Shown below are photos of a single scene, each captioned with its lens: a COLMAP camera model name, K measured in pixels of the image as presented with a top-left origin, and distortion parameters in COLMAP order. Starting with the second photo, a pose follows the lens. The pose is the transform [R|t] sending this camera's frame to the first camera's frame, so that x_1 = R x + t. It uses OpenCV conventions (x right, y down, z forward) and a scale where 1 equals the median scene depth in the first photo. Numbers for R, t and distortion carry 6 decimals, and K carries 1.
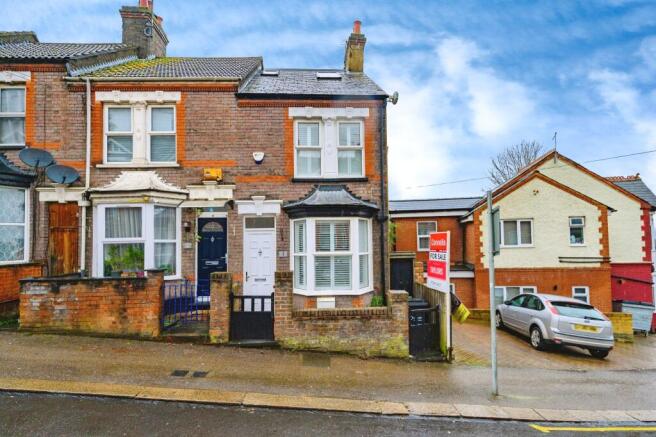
lens RADIAL K [[337.0, 0, 327.9], [0, 337.0, 238.8], [0, 0, 1]] dist [-0.000255, -0.000004]
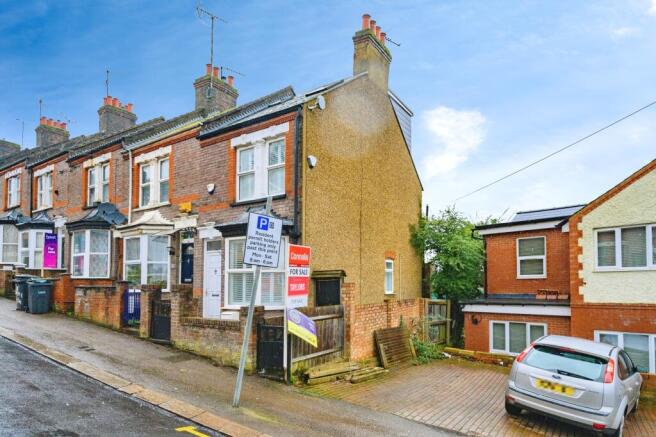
lens RADIAL K [[388.0, 0, 328.0], [0, 388.0, 276.7], [0, 0, 1]] dist [-0.002432, -0.000392]
pose [[0.806669, 0.000787, -0.591003, 0.901406], [0.004344, 0.999964, 0.007262, 0.051767], [0.590988, -0.008425, 0.806636, 0.167468]]
